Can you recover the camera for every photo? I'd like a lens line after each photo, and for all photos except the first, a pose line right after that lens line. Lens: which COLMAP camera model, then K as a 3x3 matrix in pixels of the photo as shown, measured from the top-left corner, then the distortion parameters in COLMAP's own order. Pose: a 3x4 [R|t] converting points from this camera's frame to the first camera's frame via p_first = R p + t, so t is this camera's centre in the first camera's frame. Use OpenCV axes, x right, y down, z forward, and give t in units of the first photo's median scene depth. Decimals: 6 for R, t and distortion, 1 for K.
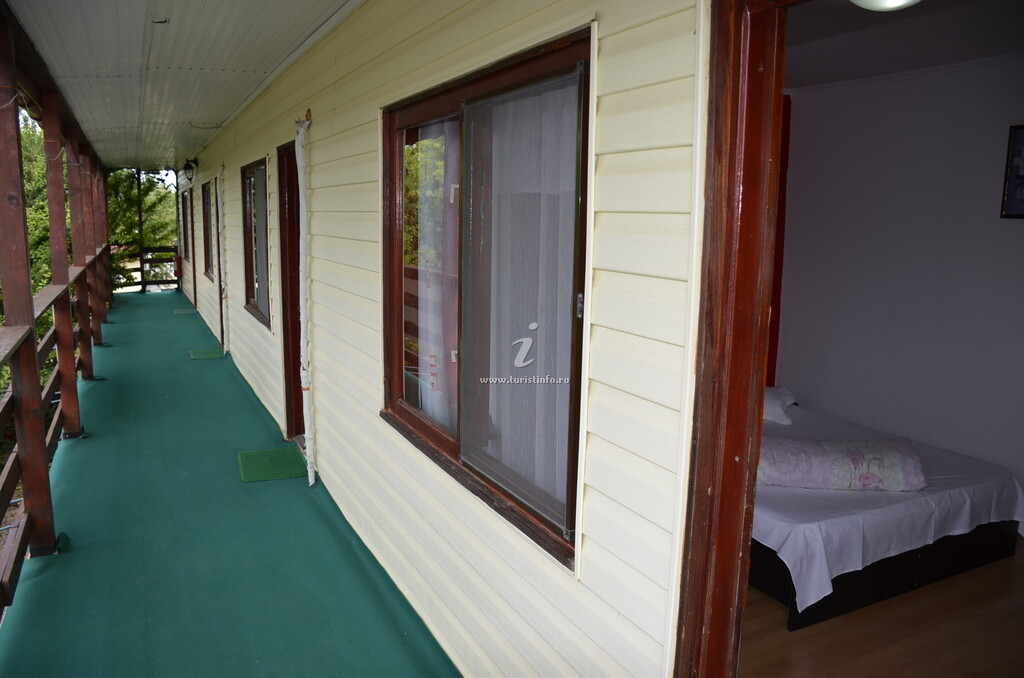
lens RADIAL K [[802.7, 0, 515.7], [0, 802.7, 342.2], [0, 0, 1]] dist [-0.100335, 0.045248]
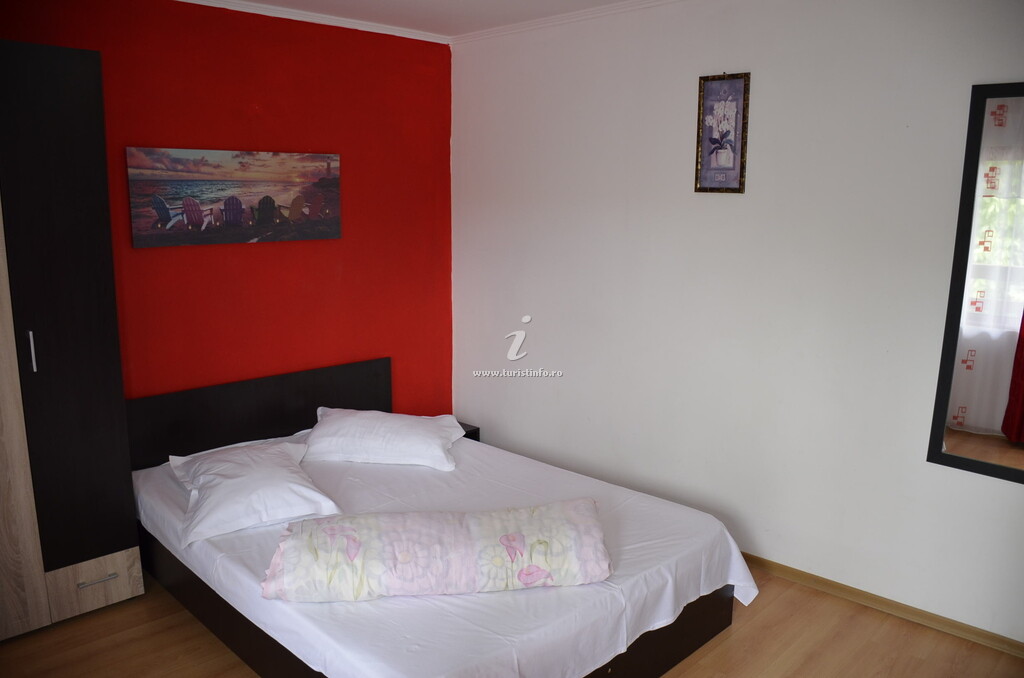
lens RADIAL K [[802.7, 0, 505.8], [0, 802.7, 338.6], [0, 0, 1]] dist [-0.100335, 0.045248]
pose [[0.950960, -0.060847, 0.303271, 0.227277], [0.057406, 0.998145, 0.020258, -0.044624], [-0.303942, -0.001855, 0.952689, 0.344678]]
